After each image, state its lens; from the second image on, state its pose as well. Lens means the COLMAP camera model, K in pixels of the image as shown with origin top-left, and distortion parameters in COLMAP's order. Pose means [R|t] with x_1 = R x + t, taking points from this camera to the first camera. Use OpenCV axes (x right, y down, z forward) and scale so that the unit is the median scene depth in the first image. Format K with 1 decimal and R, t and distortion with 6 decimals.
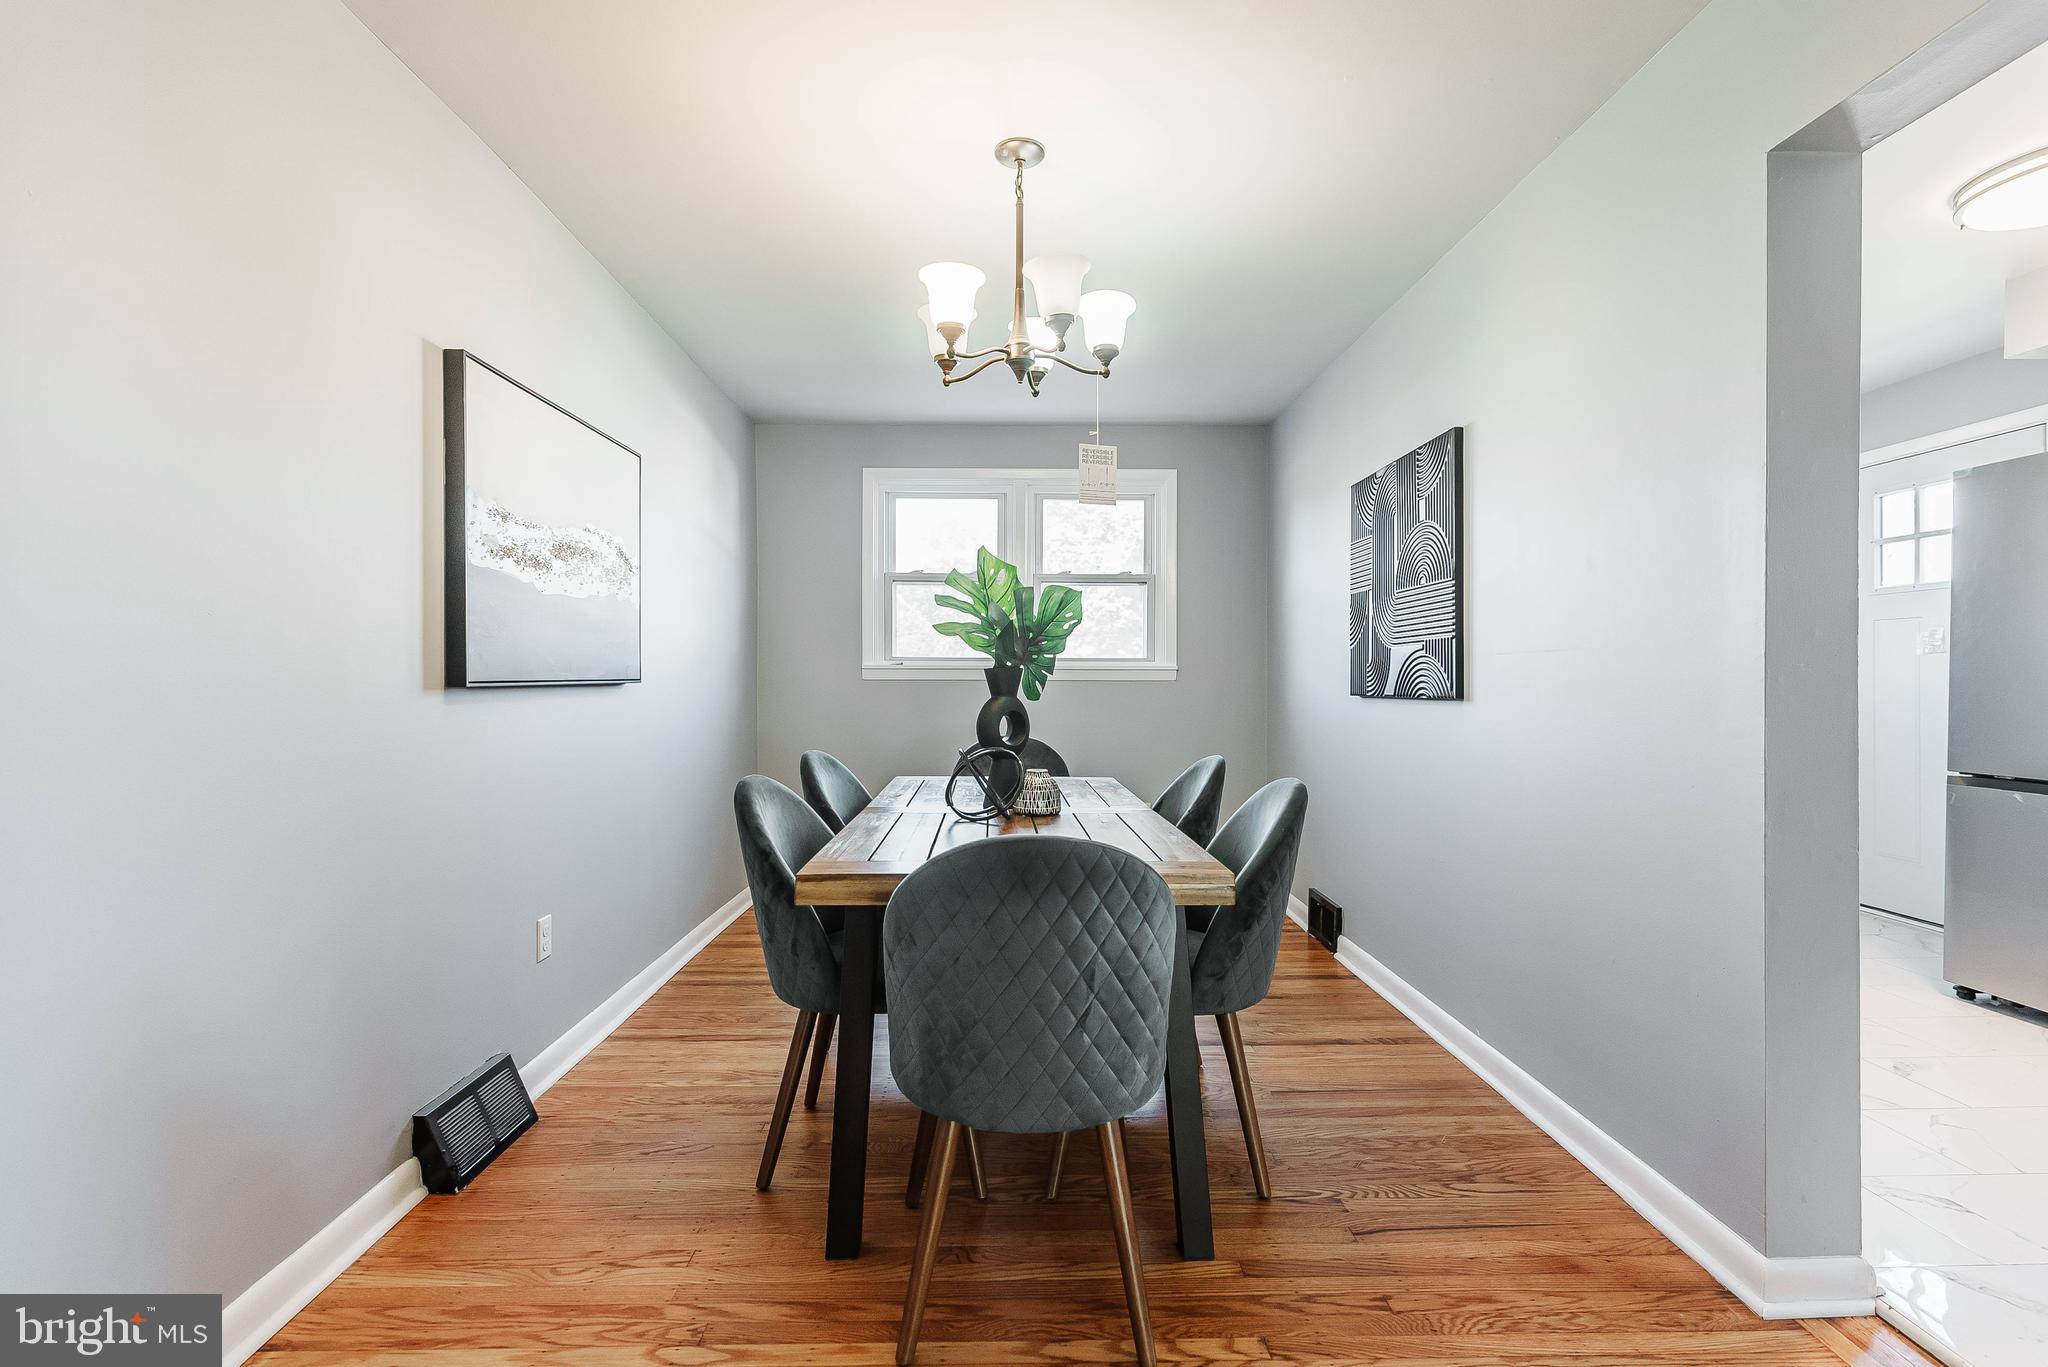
lens RADIAL K [[926.3, 0, 1025.6], [0, 926.3, 691.4], [0, 0, 1]] dist [0.009193, -0.003511]
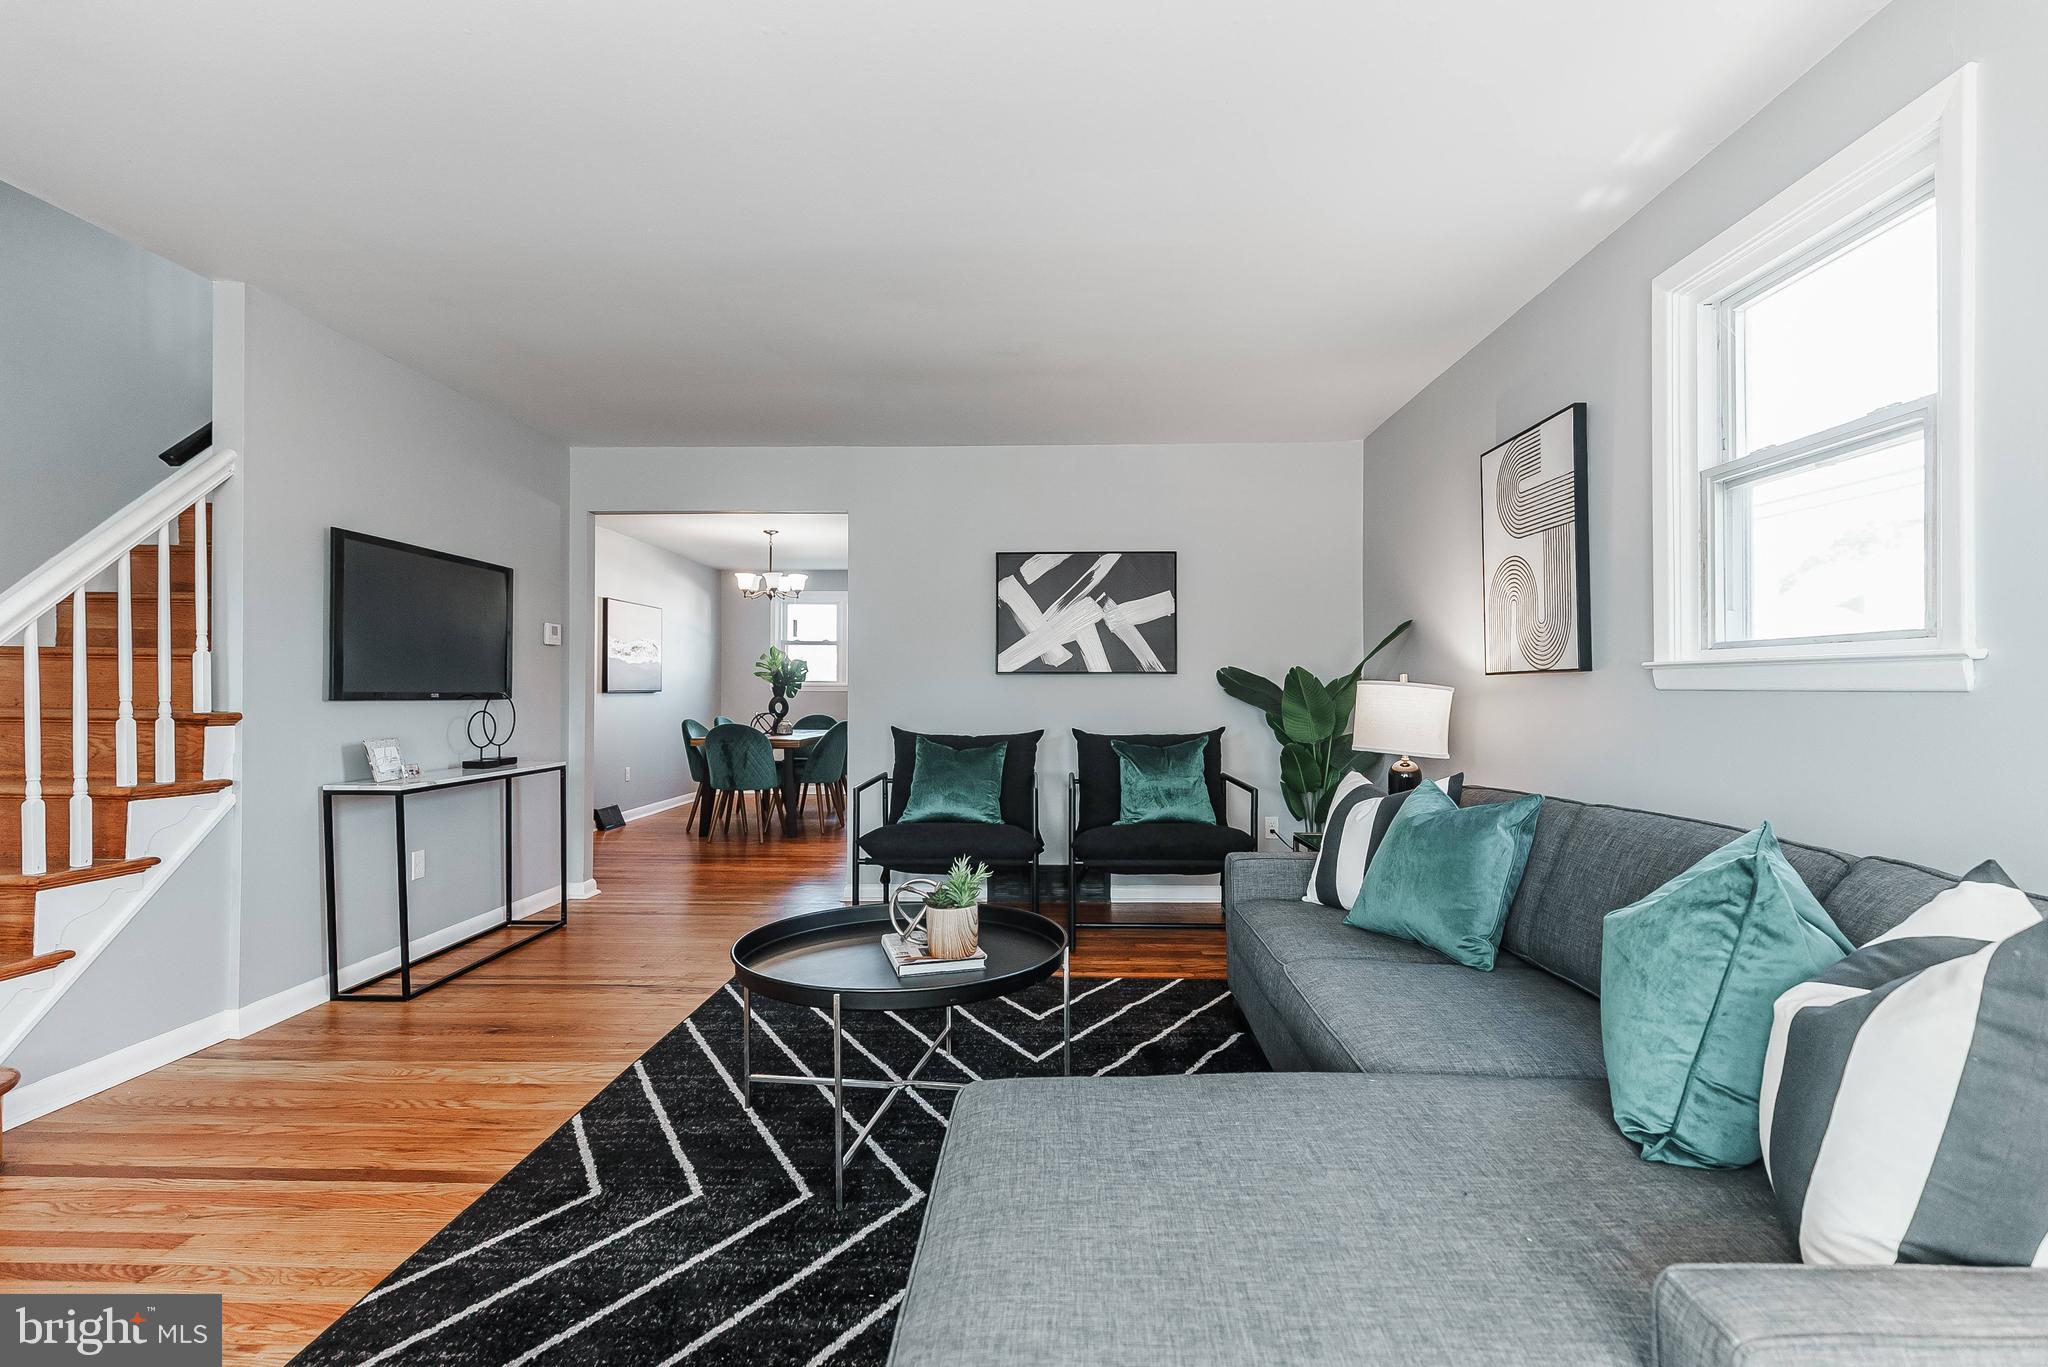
lens RADIAL K [[926.3, 0, 1025.6], [0, 926.3, 691.4], [0, 0, 1]] dist [0.009193, -0.003511]
pose [[0.998612, 0.004755, -0.052452, 0.968475], [-0.005159, 0.999958, -0.007561, 0.007160], [0.052414, 0.007821, 0.998595, -2.023756]]
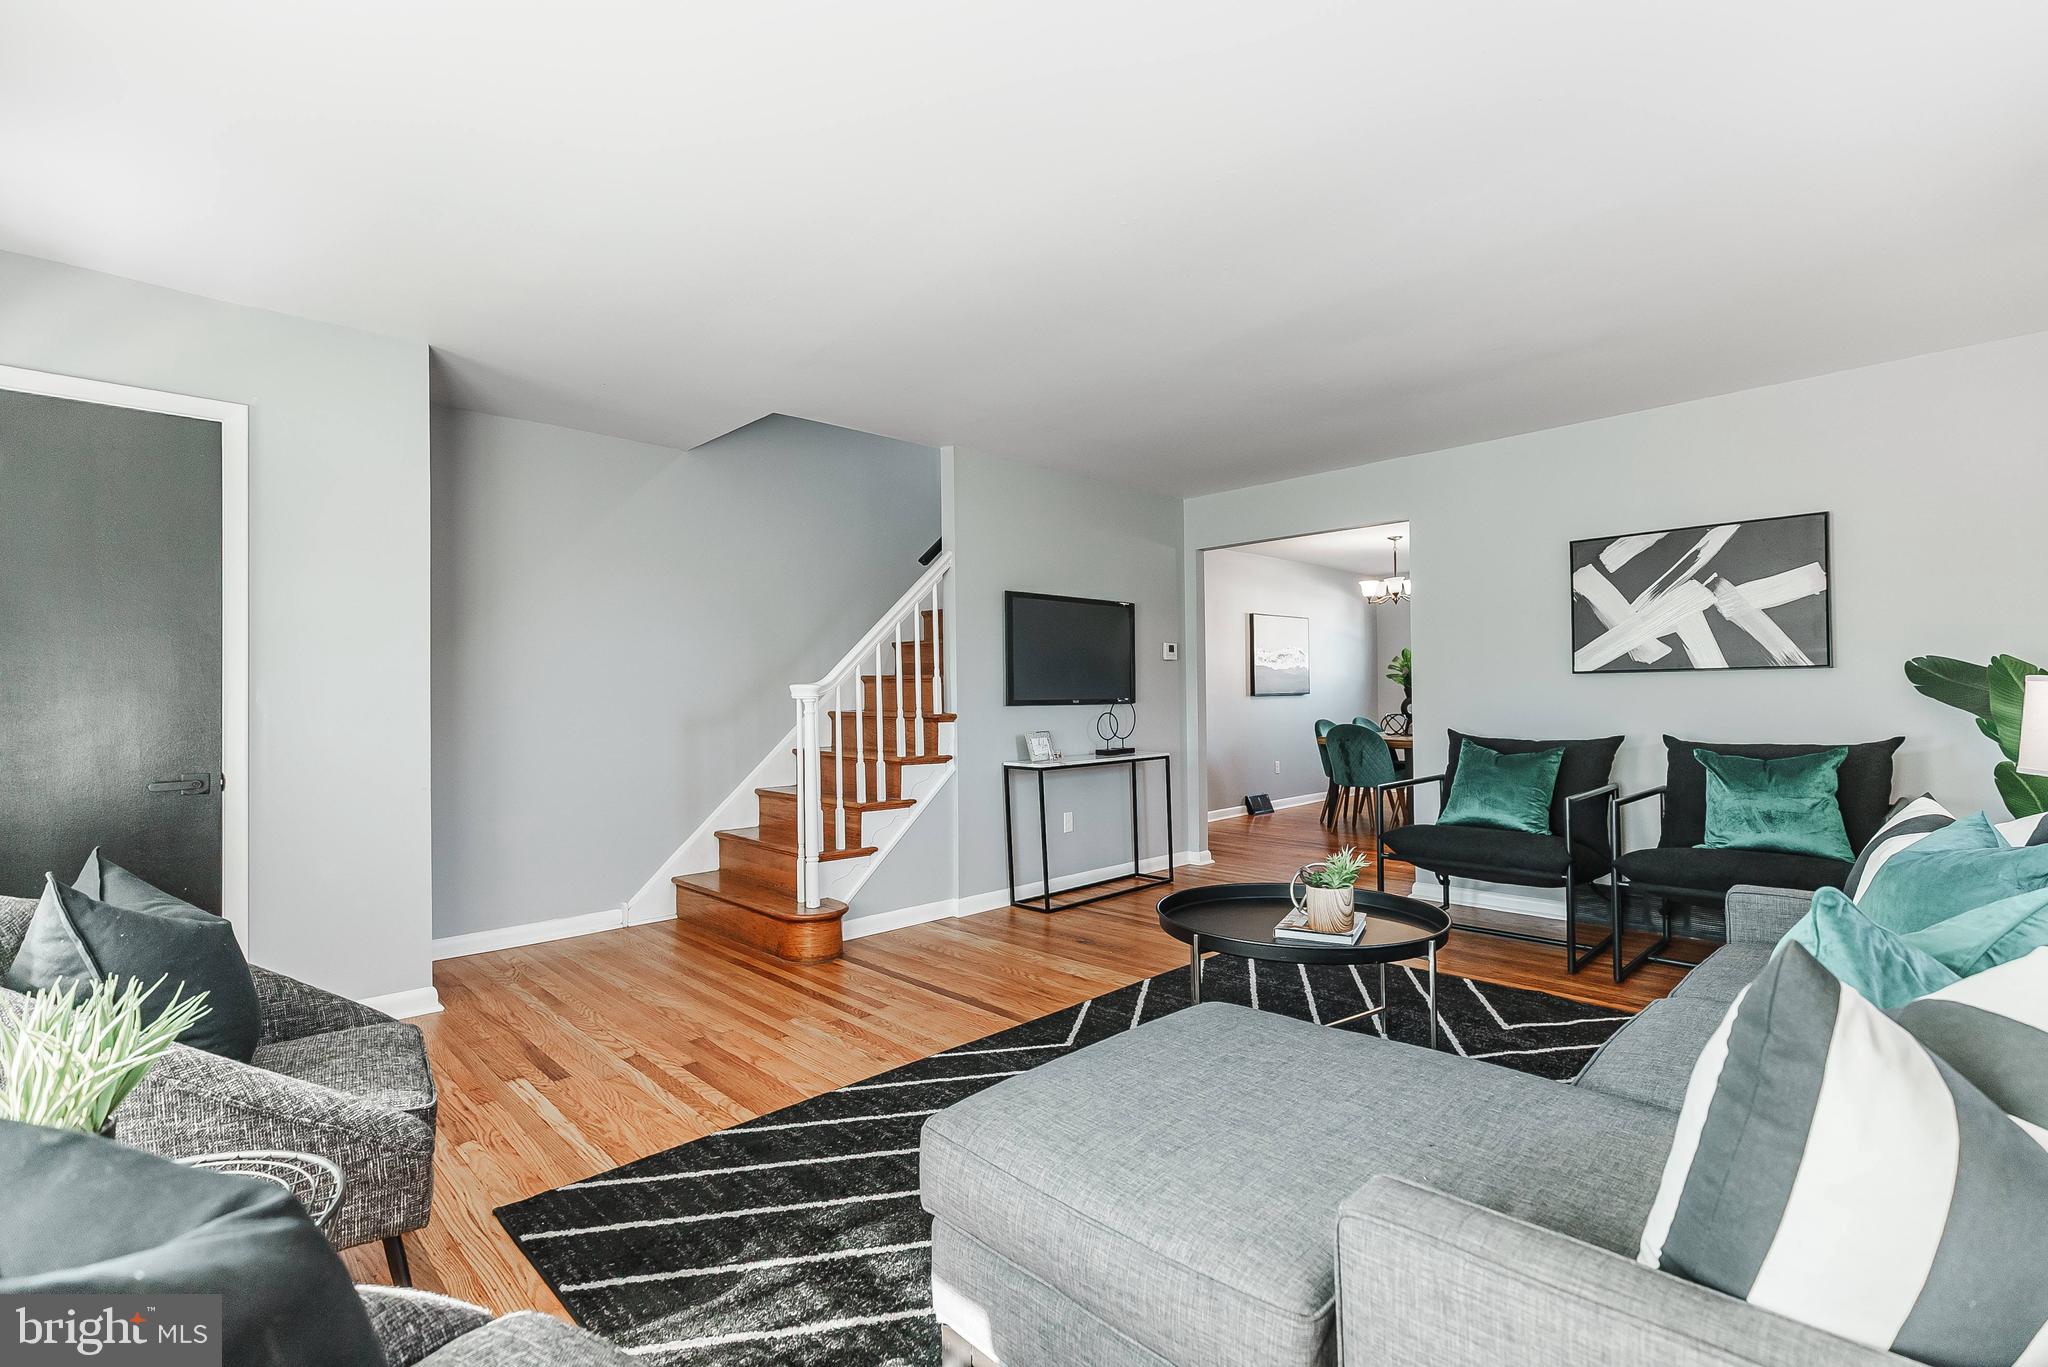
lens RADIAL K [[926.3, 0, 1025.6], [0, 926.3, 691.4], [0, 0, 1]] dist [0.009193, -0.003511]
pose [[0.680969, -0.007748, -0.732272, 1.401551], [0.004801, 0.999970, -0.006115, -0.003754], [0.732297, 0.000648, 0.680985, -2.078248]]
